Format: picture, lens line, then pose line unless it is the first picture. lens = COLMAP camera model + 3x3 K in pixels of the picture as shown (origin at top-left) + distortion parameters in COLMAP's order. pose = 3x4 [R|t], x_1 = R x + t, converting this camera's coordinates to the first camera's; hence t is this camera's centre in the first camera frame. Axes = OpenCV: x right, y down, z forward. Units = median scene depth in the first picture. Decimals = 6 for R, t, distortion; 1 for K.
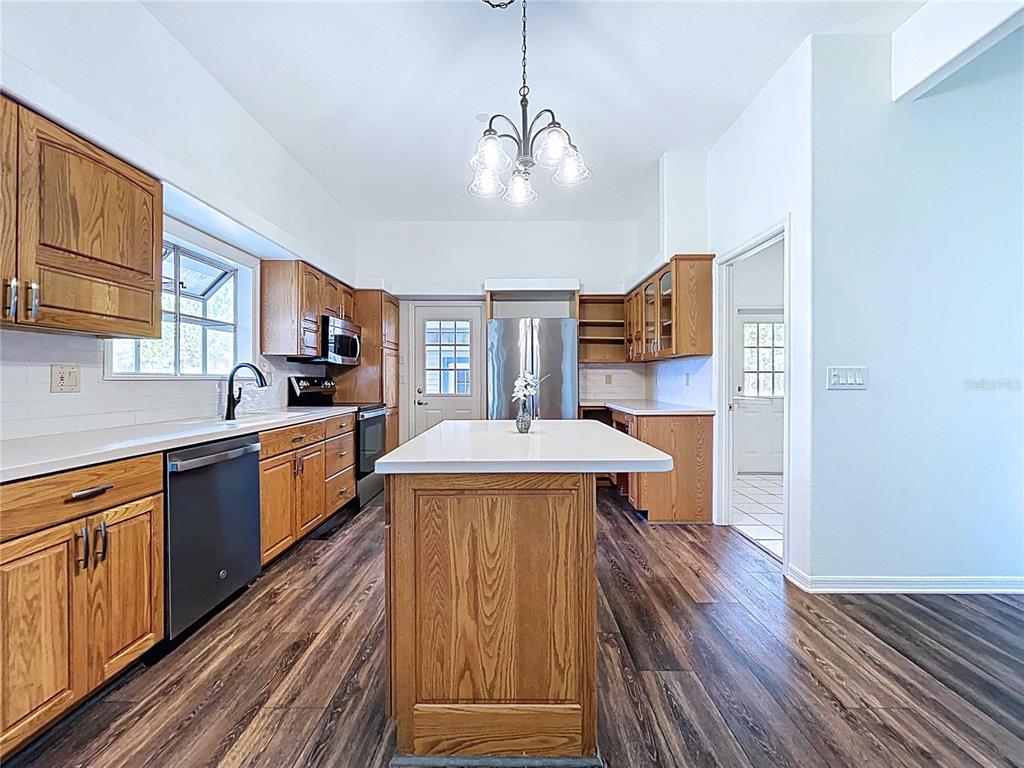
lens RADIAL K [[431.0, 0, 509.6], [0, 431.0, 377.3], [0, 0, 1]] dist [-0.000213, 0.000107]
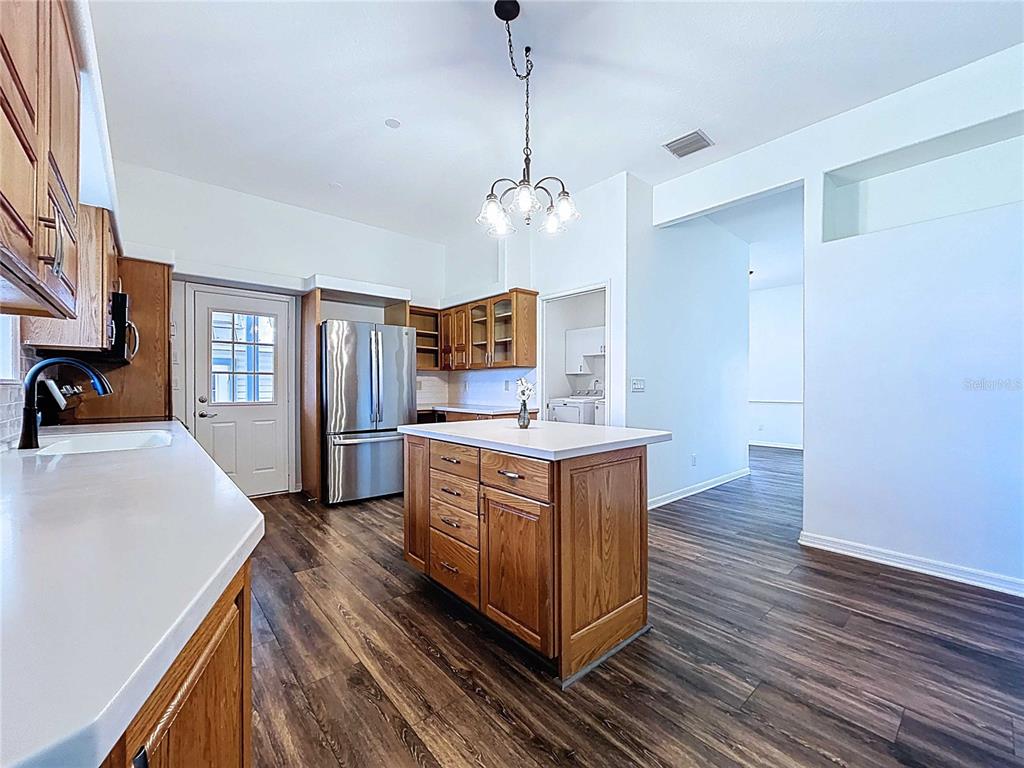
lens RADIAL K [[431.0, 0, 511.3], [0, 431.0, 385.6], [0, 0, 1]] dist [-0.000213, 0.000107]
pose [[0.739891, 0.002850, 0.672720, -0.796890], [-0.005667, 0.999982, 0.001997, 0.003957], [-0.672703, -0.005290, 0.739894, 0.110041]]
